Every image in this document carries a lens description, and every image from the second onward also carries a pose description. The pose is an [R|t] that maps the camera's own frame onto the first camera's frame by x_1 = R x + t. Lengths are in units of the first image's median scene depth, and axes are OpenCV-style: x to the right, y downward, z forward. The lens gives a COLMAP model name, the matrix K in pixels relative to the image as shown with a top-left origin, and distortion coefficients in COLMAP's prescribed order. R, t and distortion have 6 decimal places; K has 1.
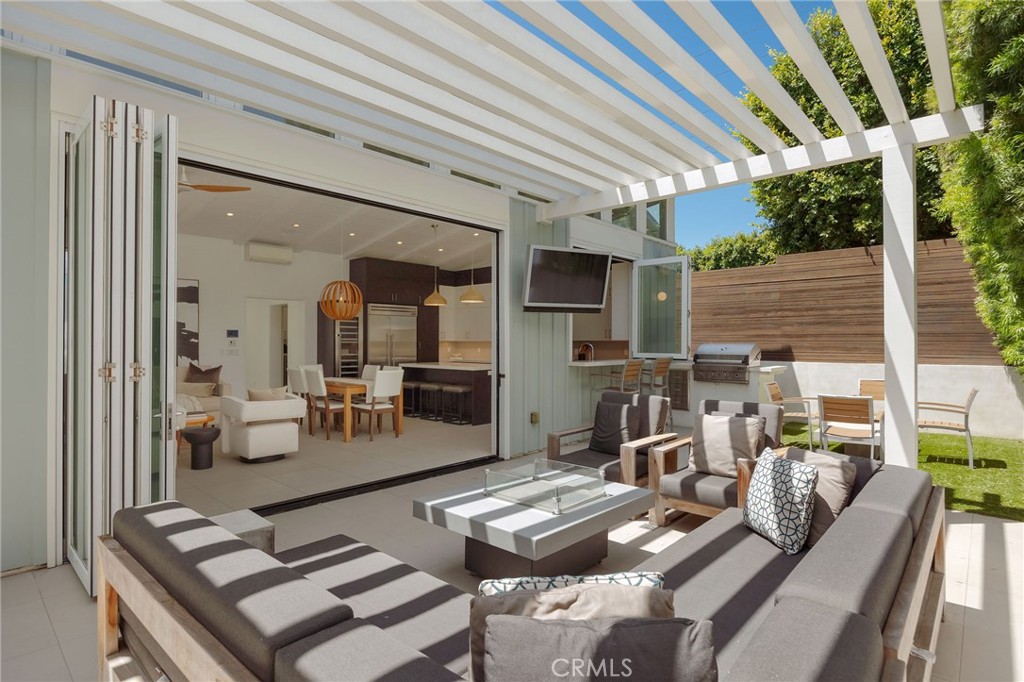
lens RADIAL K [[536.8, 0, 501.8], [0, 536.8, 342.7], [0, 0, 1]] dist [0.006168, -0.000233]
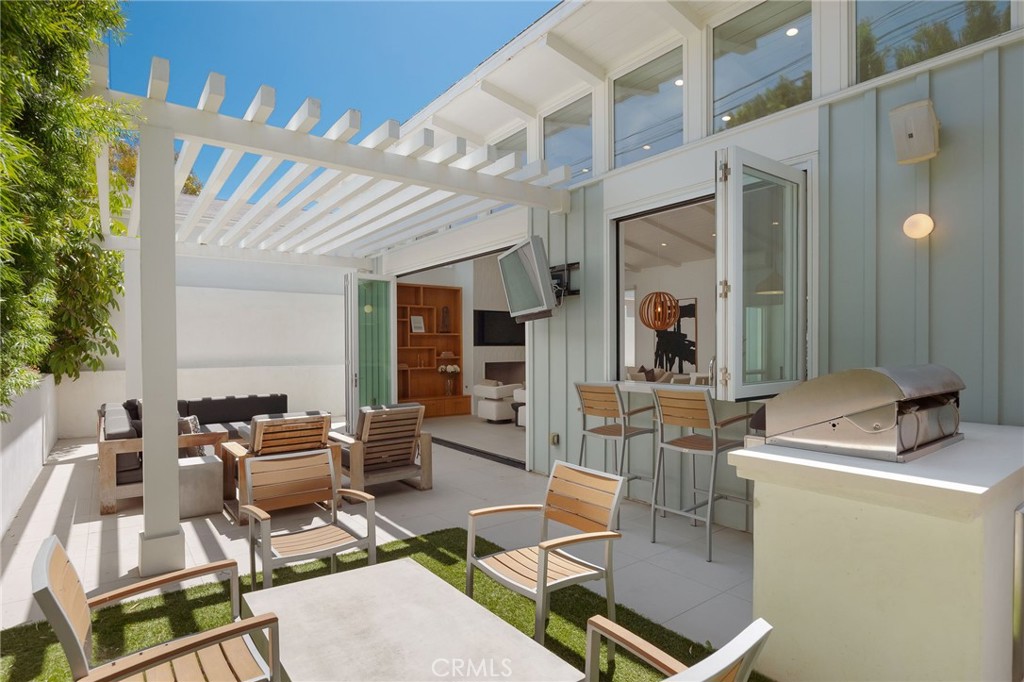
lens RADIAL K [[536.8, 0, 507.0], [0, 536.8, 349.5], [0, 0, 1]] dist [0.006168, -0.000233]
pose [[-0.178279, 0.005663, -0.983964, 0.655513], [0.010305, 0.999939, 0.003887, -0.009805], [0.983926, -0.009447, -0.178327, 0.753902]]
